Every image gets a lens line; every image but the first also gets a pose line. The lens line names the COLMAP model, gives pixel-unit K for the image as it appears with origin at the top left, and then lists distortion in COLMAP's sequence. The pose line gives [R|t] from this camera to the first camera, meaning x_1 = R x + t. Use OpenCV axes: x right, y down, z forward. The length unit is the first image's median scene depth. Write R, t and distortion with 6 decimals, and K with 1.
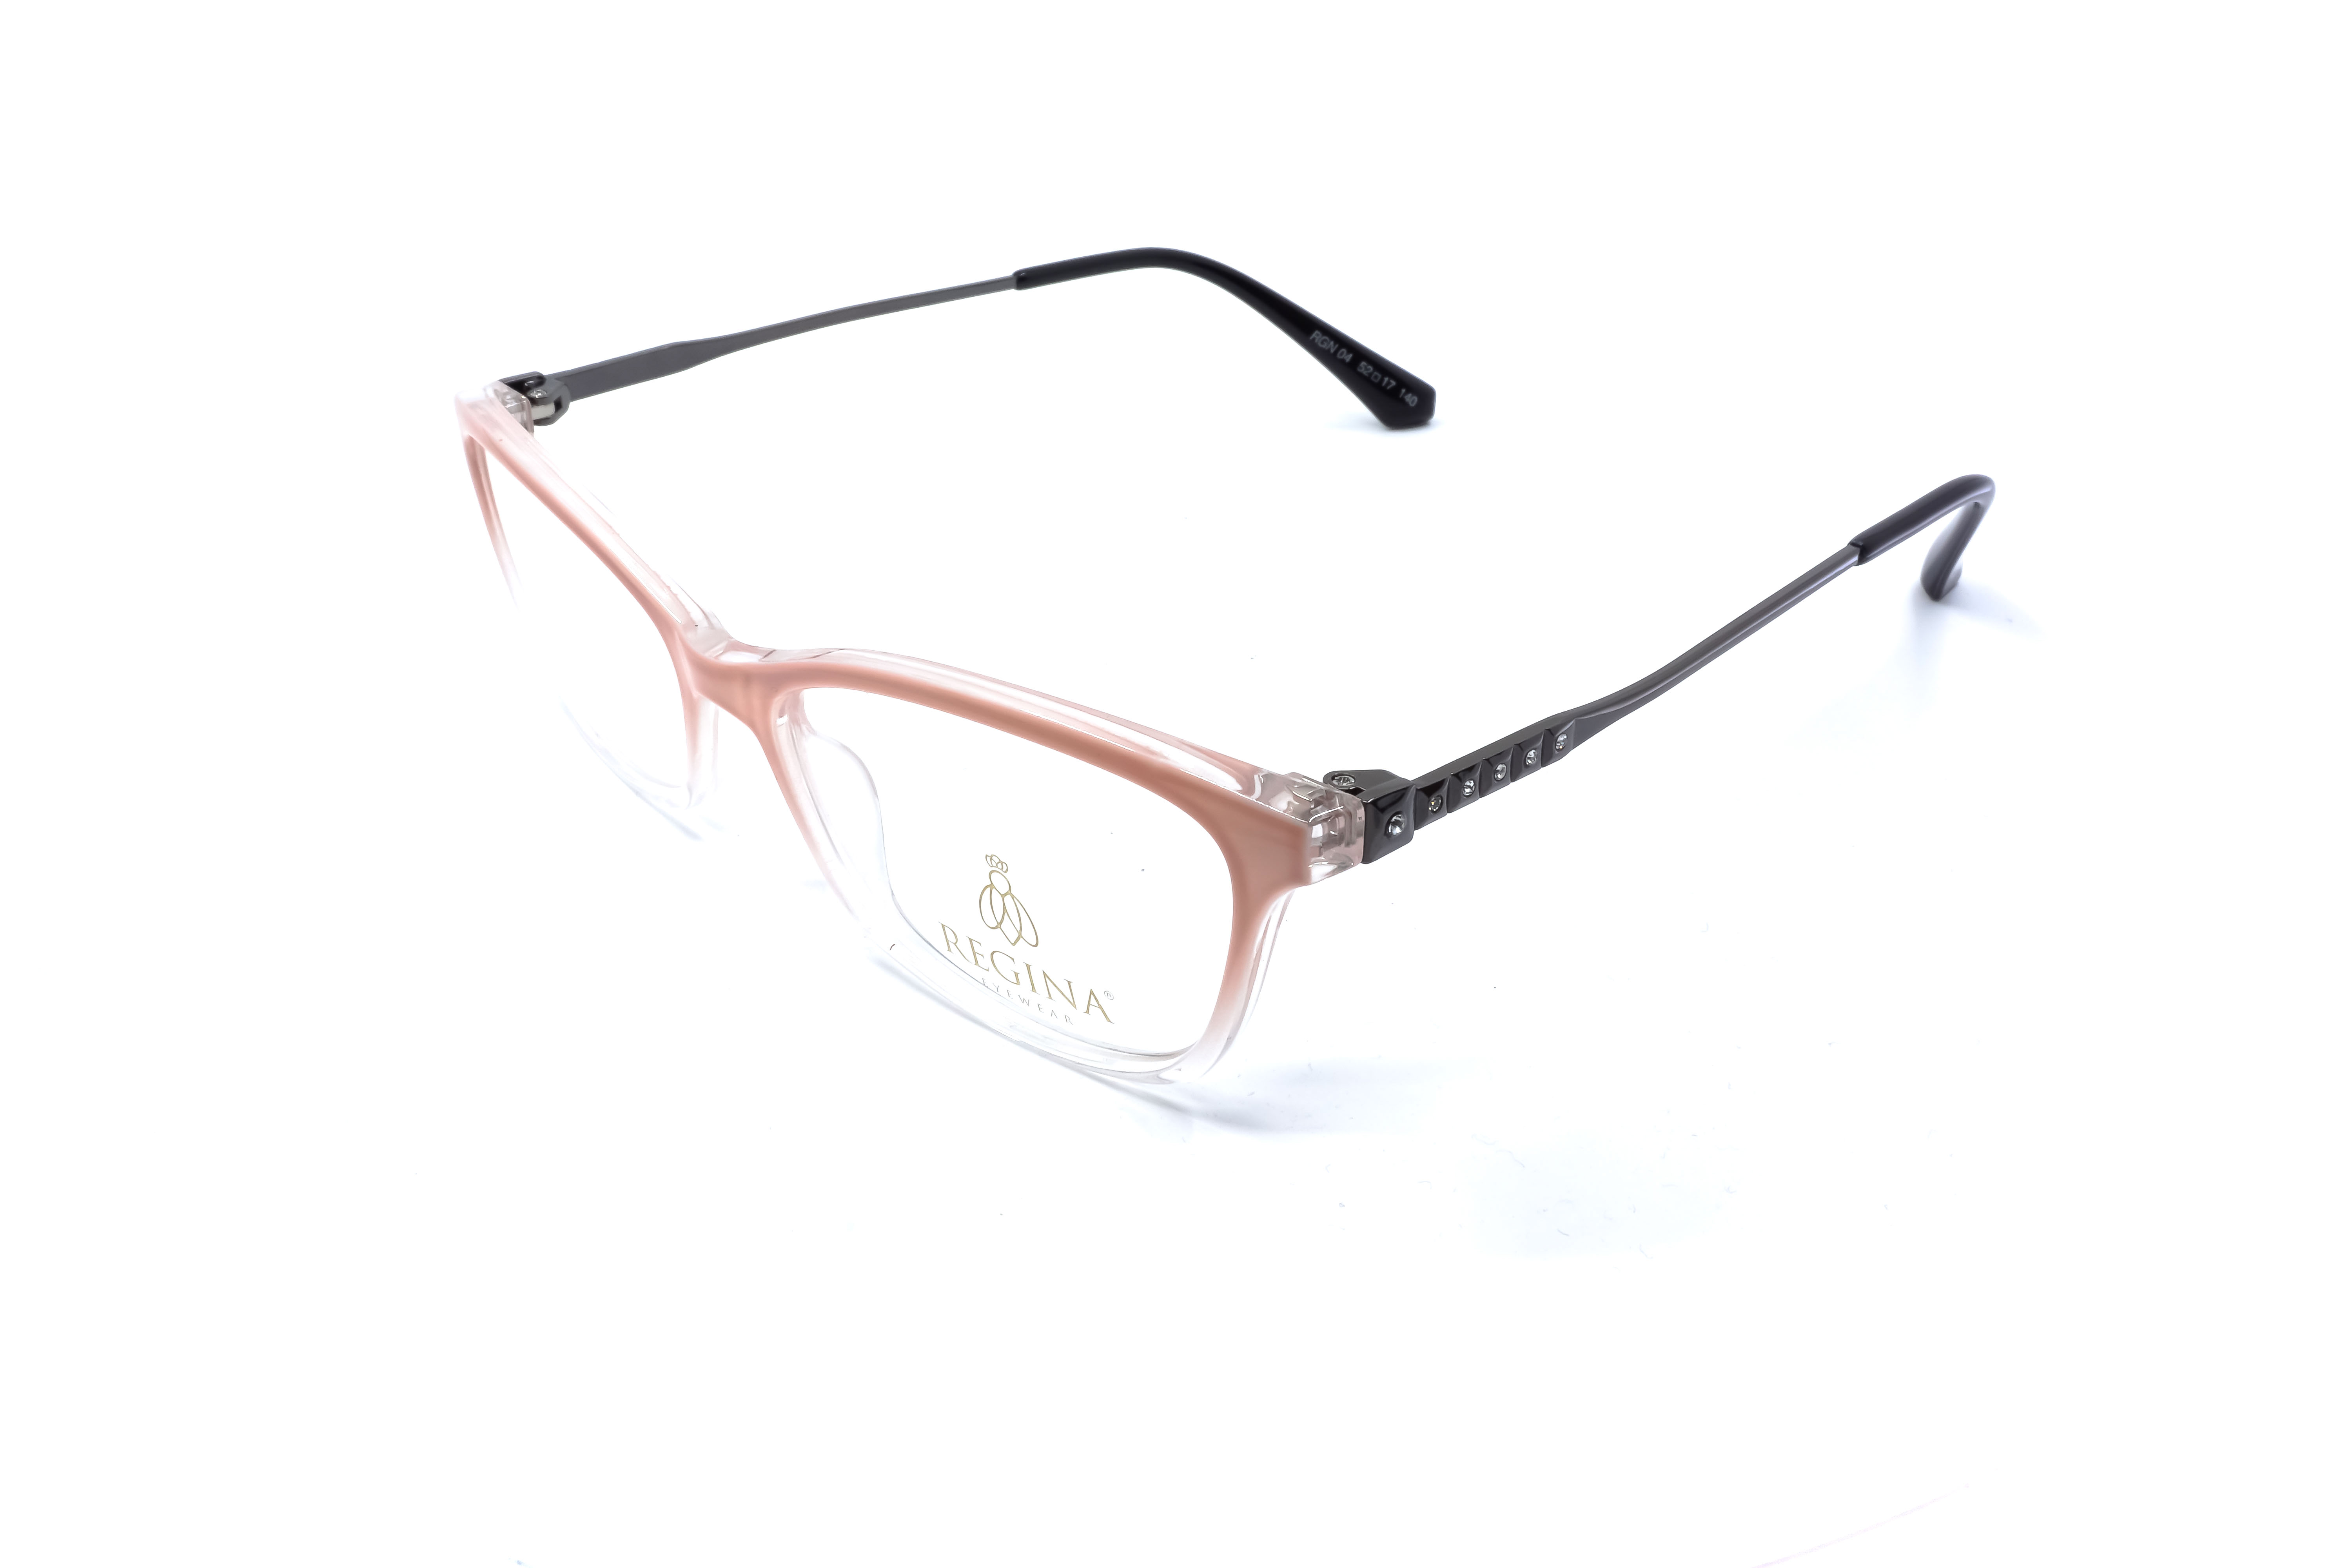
lens RADIAL K [[2319.0, 0, 1176.0], [0, 2319.0, 784.0], [0, 0, 1]] dist [-0.016250, -0.001660]
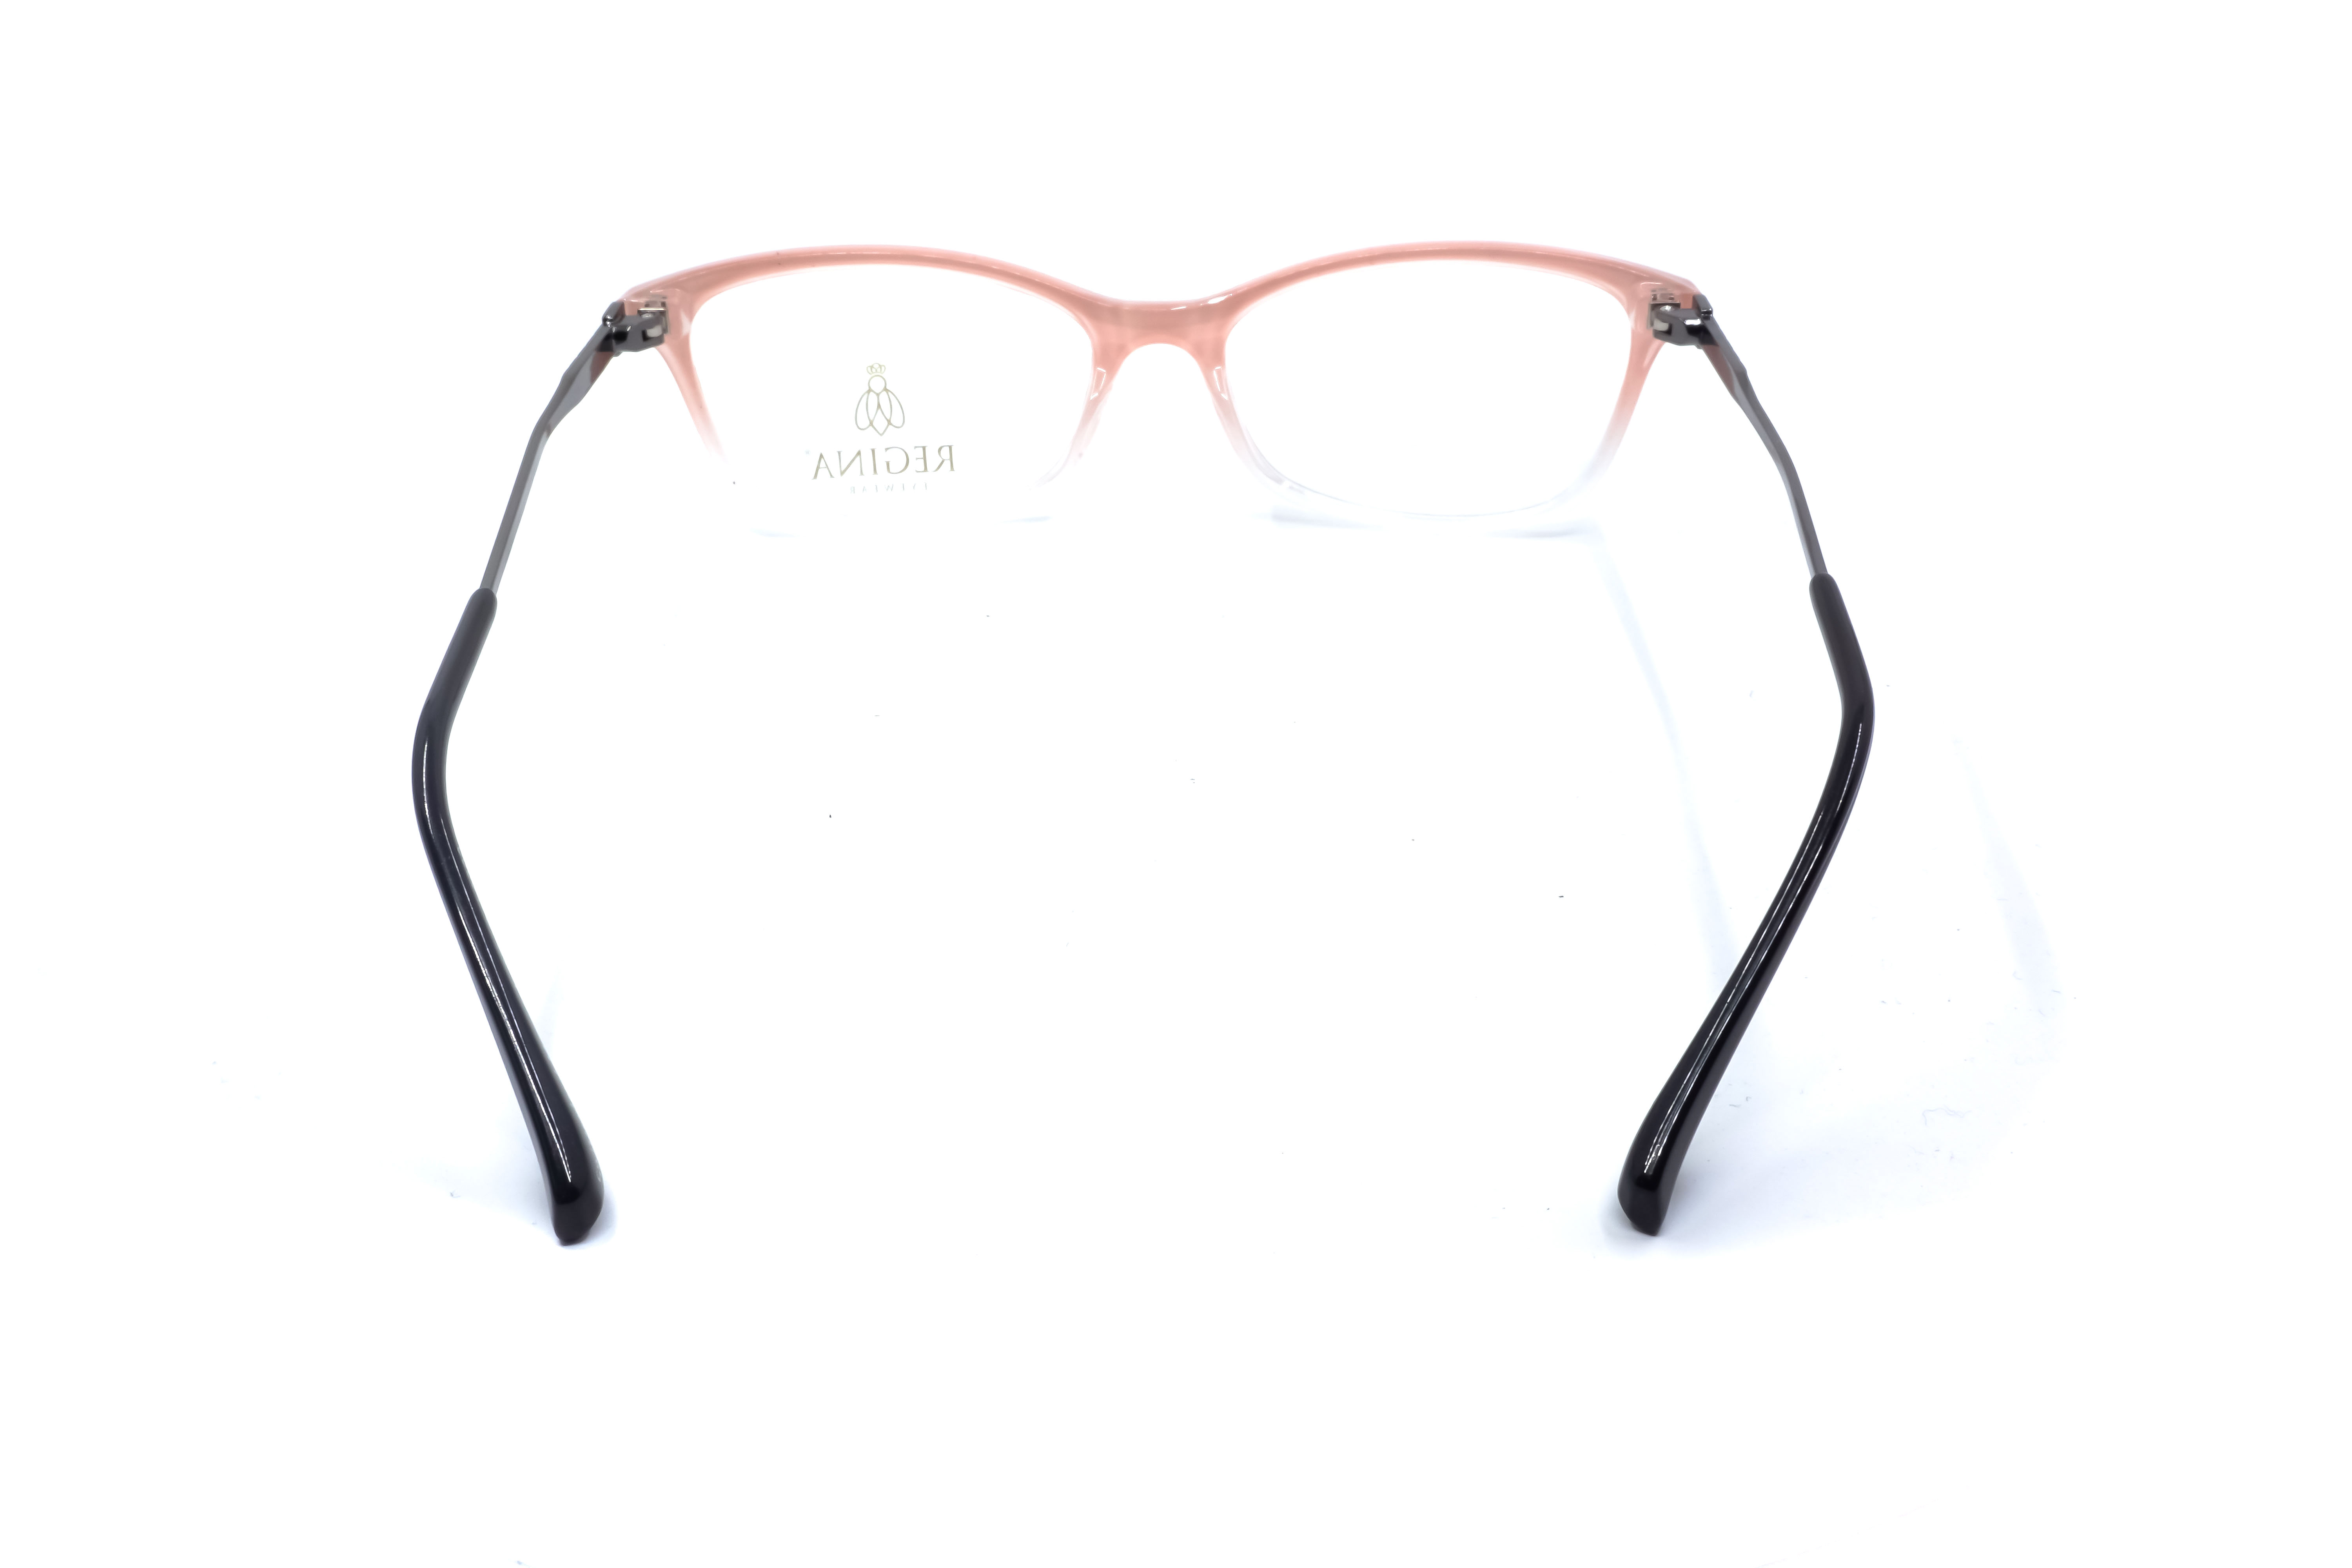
lens RADIAL K [[2281.3, 0, 1176.0], [0, 2281.3, 784.0], [0, 0, 1]] dist [-0.007610, 0.012799]
pose [[-0.721507, 0.355562, -0.594140, 0.676808], [-0.312322, 0.598704, 0.737569, -0.849266], [0.617966, 0.717725, -0.320920, 1.547980]]
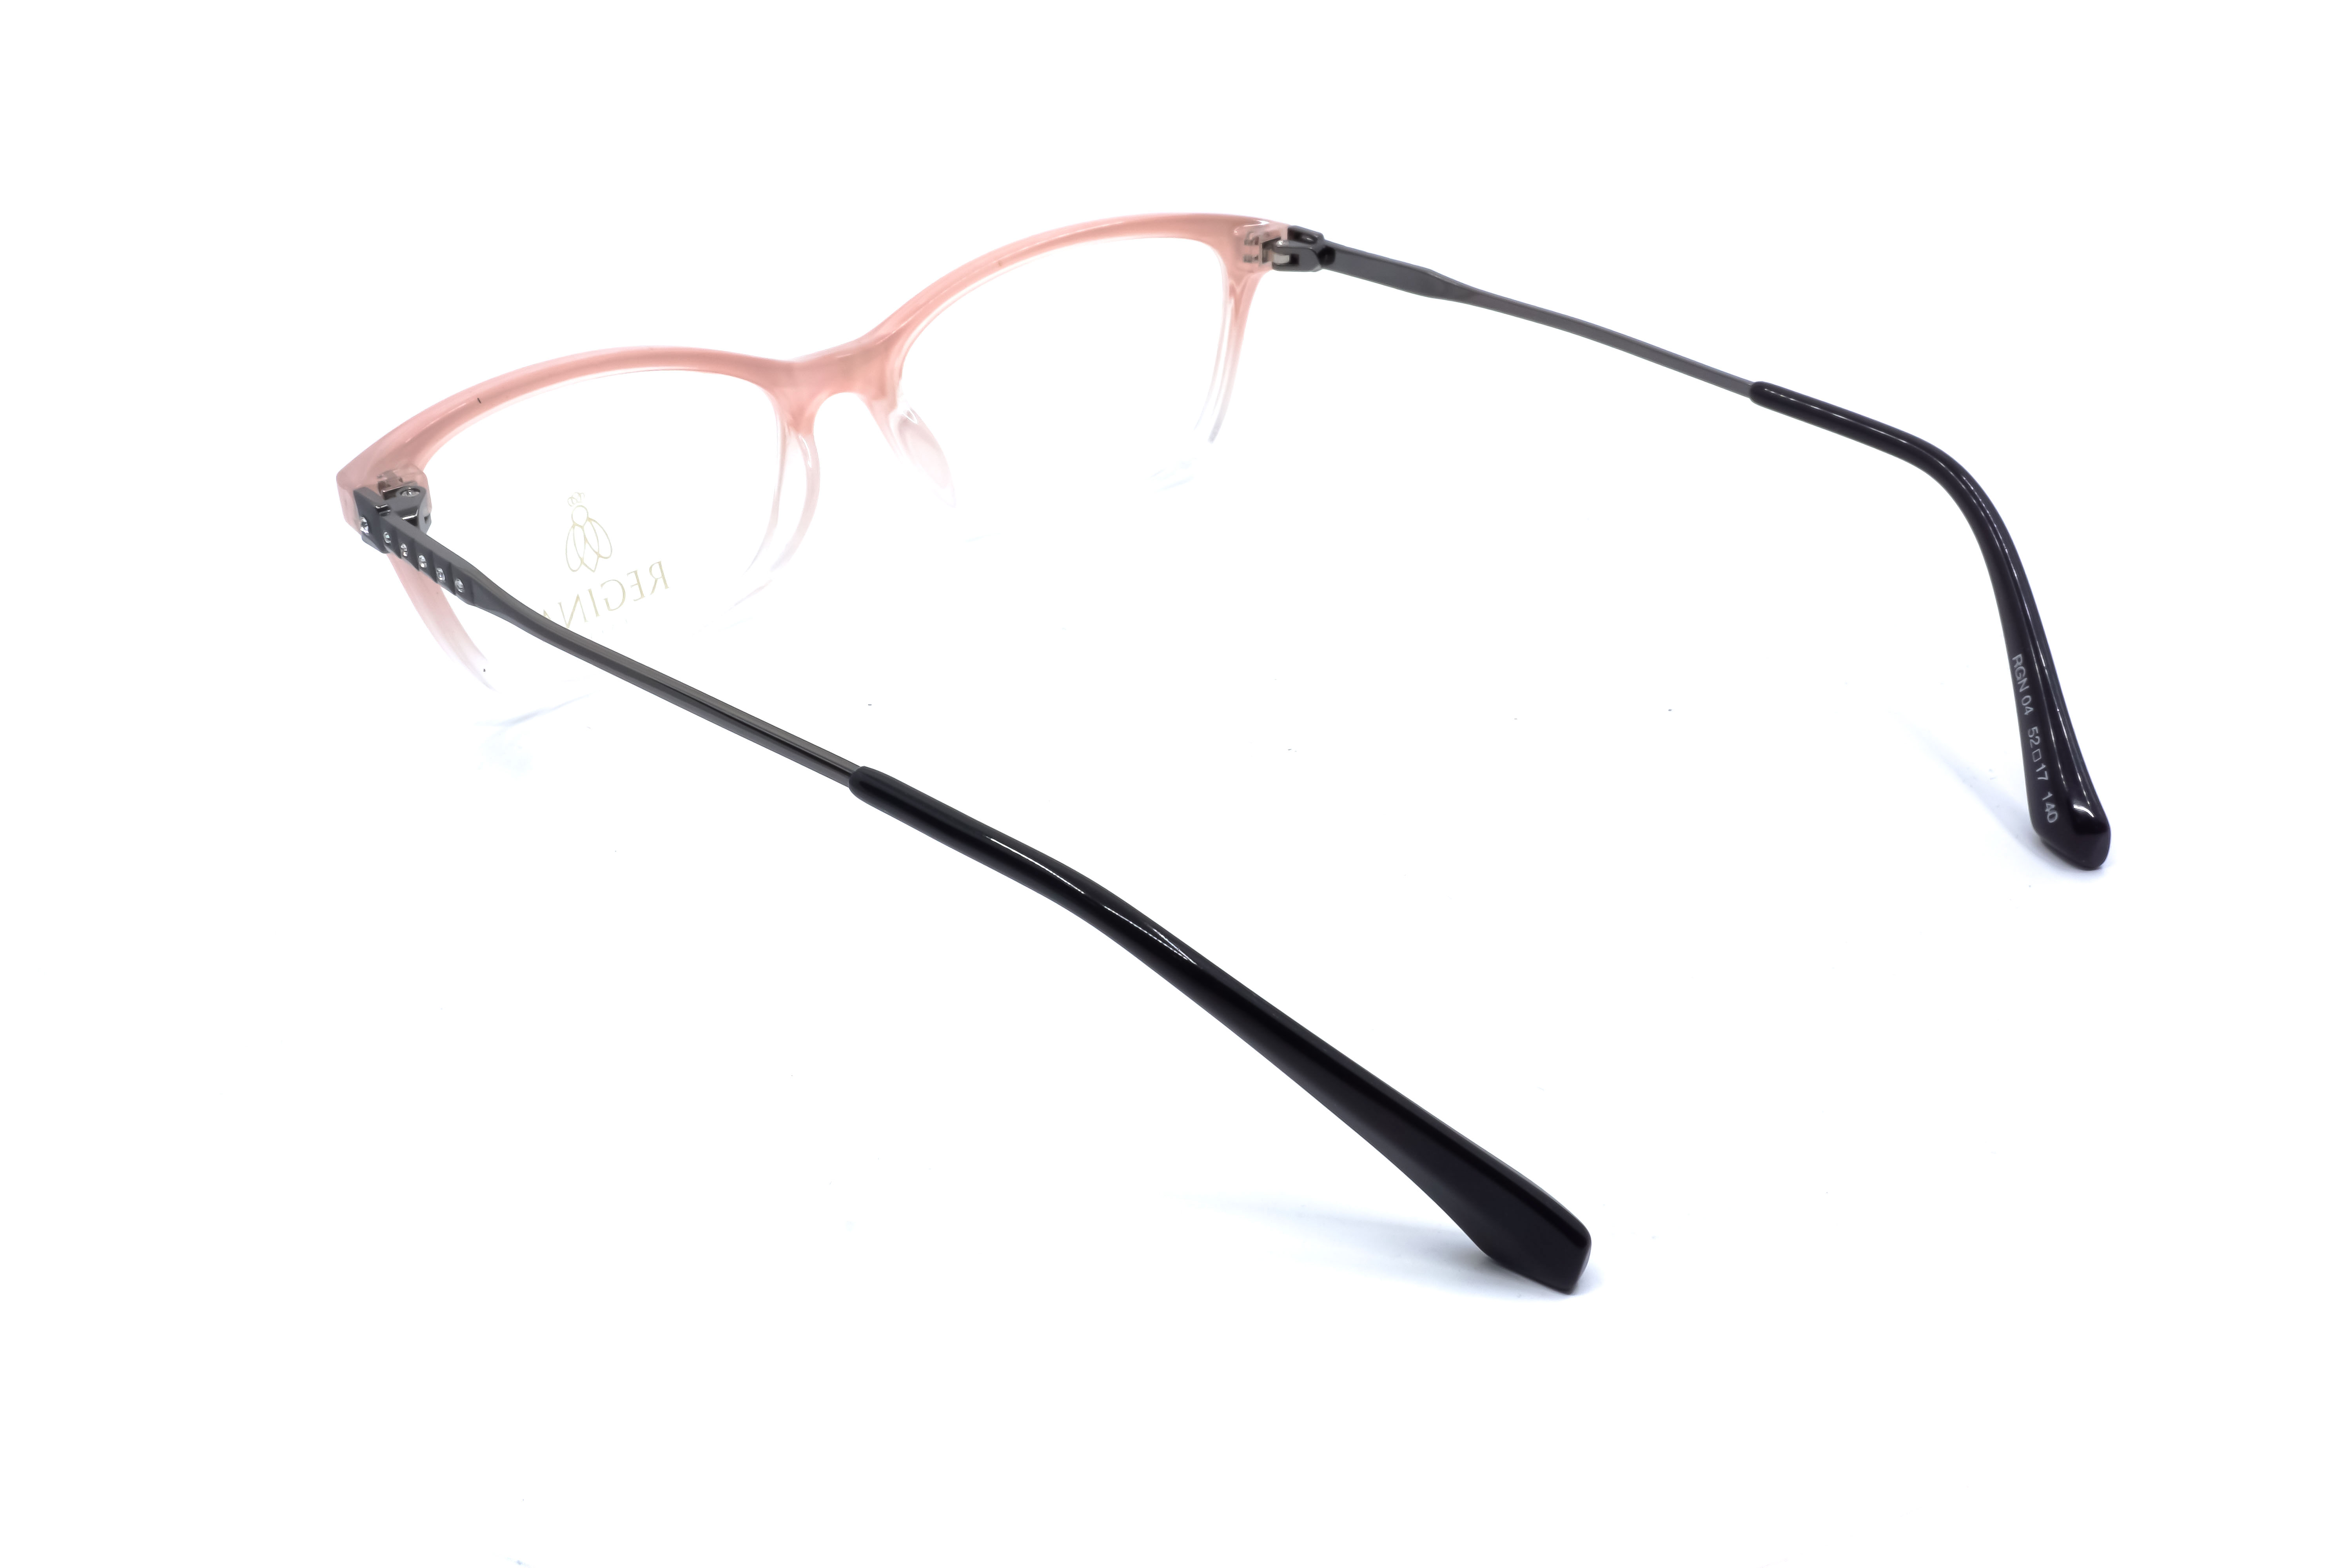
lens RADIAL K [[2281.3, 0, 1176.0], [0, 2281.3, 784.0], [0, 0, 1]] dist [-0.007610, 0.012799]
pose [[-0.008701, 0.495310, -0.868672, 0.997193], [-0.471113, 0.764223, 0.440473, -0.508148], [0.882030, 0.413075, 0.226697, 0.916626]]
